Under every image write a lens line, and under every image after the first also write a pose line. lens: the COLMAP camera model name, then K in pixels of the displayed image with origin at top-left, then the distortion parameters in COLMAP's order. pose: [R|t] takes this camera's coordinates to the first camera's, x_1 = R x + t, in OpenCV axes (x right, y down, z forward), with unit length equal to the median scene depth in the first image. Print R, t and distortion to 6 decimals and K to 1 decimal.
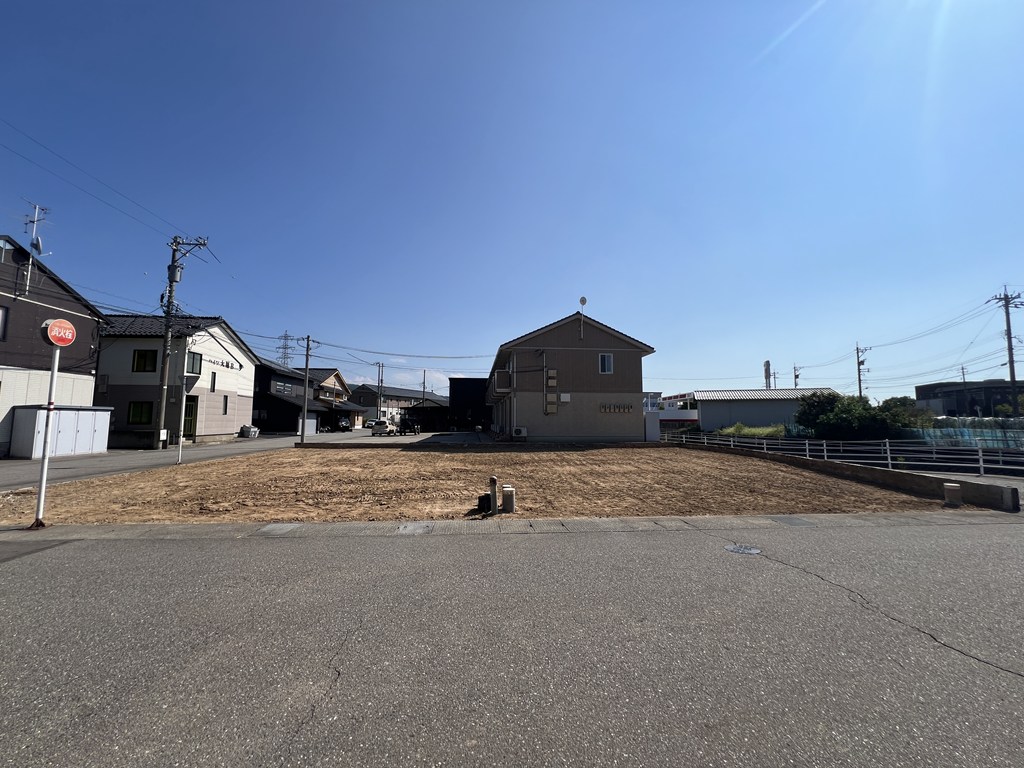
lens RADIAL K [[411.9, 0, 508.7], [0, 411.9, 383.5], [0, 0, 1]] dist [-0.001662, -0.000271]
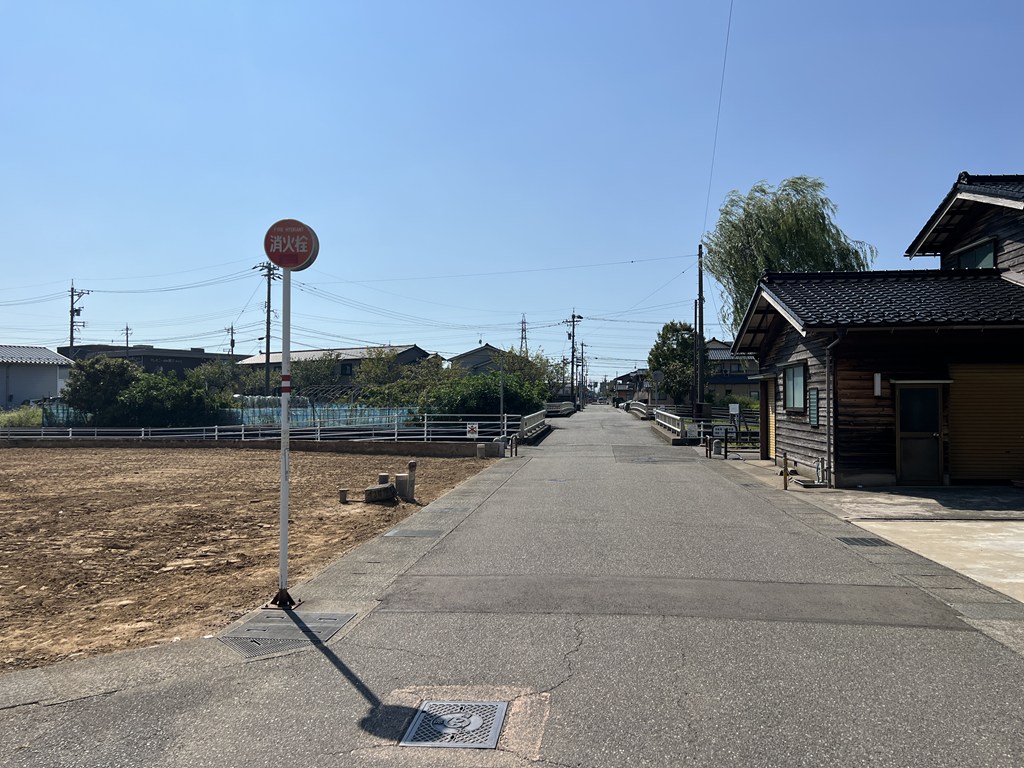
lens RADIAL K [[763.9, 0, 529.6], [0, 763.9, 391.5], [0, 0, 1]] dist [0.027870, -0.016642]
pose [[0.175790, 0.007970, 0.984395, -0.473592], [-0.088037, 0.996088, 0.007657, 0.007313], [-0.980483, -0.088010, 0.175804, 0.117473]]
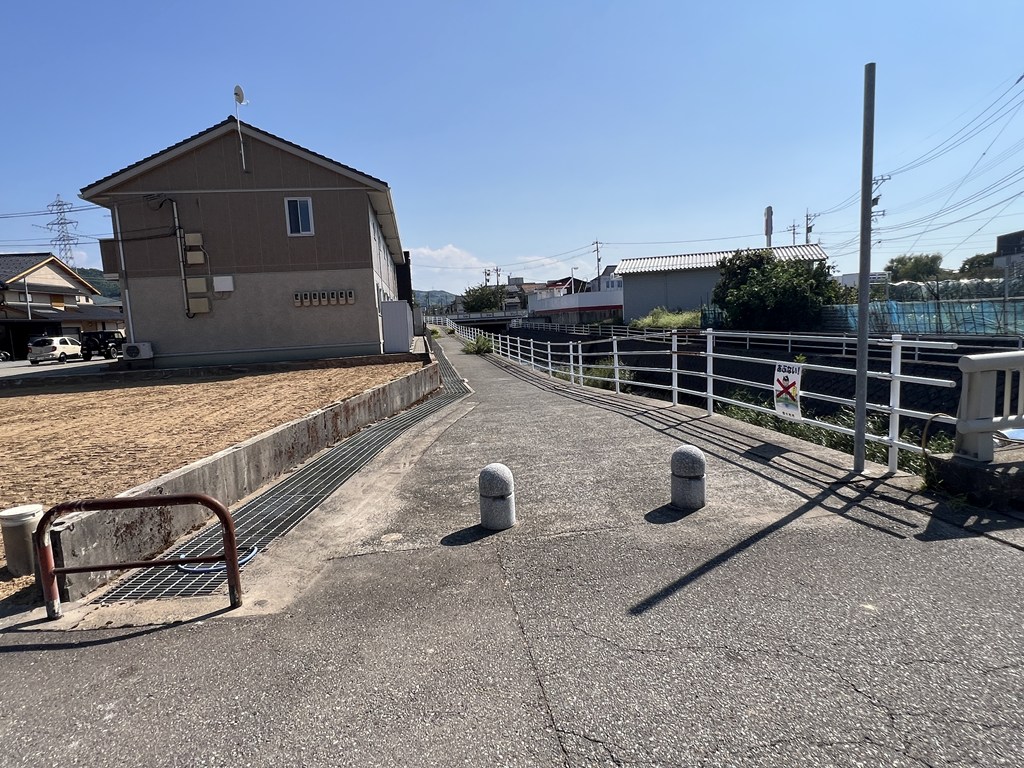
lens RADIAL K [[593.7, 0, 510.4], [0, 593.7, 386.3], [0, 0, 1]] dist [-0.003365, 0.001233]
pose [[0.996030, -0.064272, 0.061592, 0.448737], [0.050209, 0.976945, 0.207504, 0.022015], [-0.073509, -0.203587, 0.976293, 0.166319]]
